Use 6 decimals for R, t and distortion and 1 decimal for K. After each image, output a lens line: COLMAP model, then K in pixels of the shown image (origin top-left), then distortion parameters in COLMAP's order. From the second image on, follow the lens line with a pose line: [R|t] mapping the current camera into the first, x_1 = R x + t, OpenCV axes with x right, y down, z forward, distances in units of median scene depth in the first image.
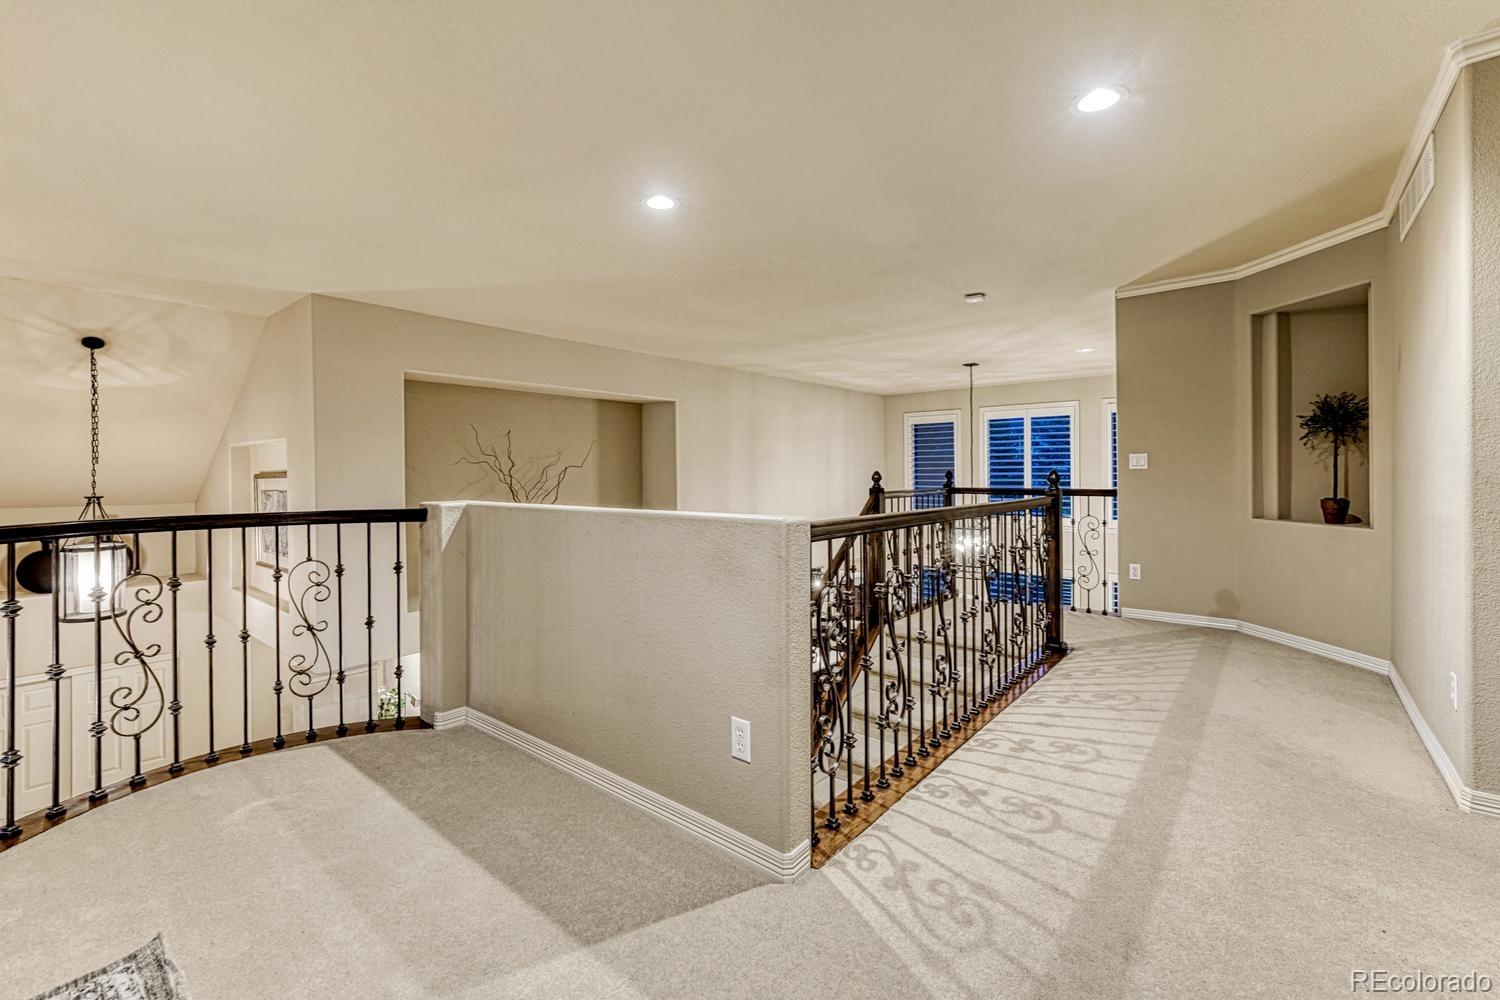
lens RADIAL K [[608.1, 0, 789.0], [0, 608.1, 475.9], [0, 0, 1]] dist [-0.010668, 0.001528]
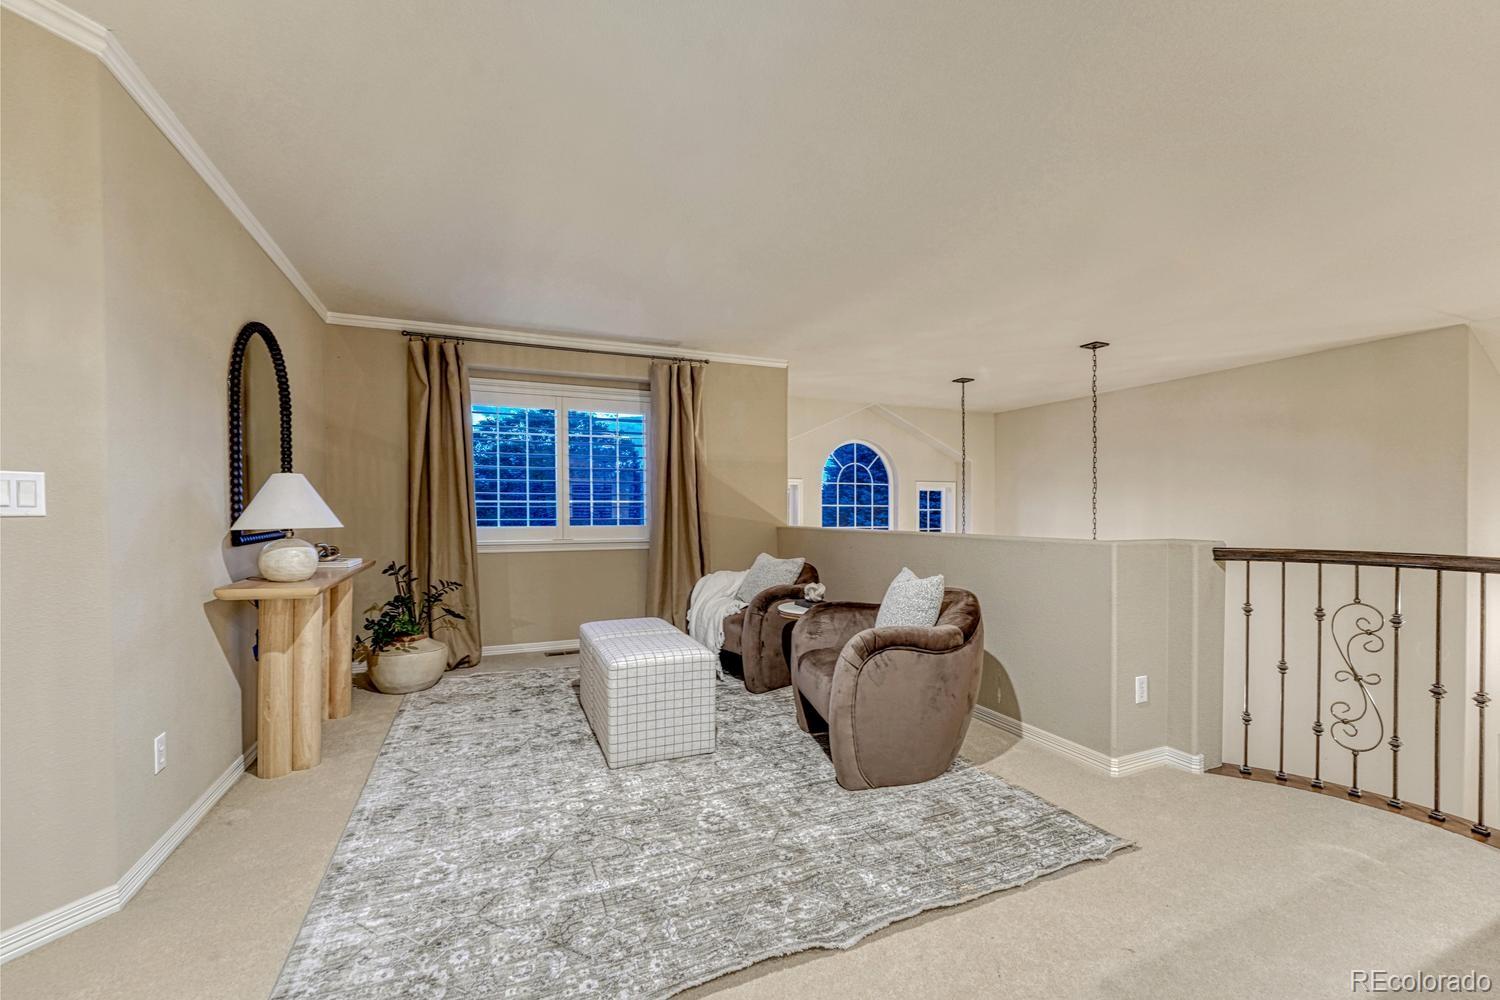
lens RADIAL K [[608.1, 0, 754.6], [0, 608.1, 513.1], [0, 0, 1]] dist [-0.010668, 0.001528]
pose [[-0.479261, -0.000781, -0.877672, 0.402596], [0.000108, 1.000000, -0.000948, 0.001217], [0.877672, -0.000549, -0.479261, 0.585054]]
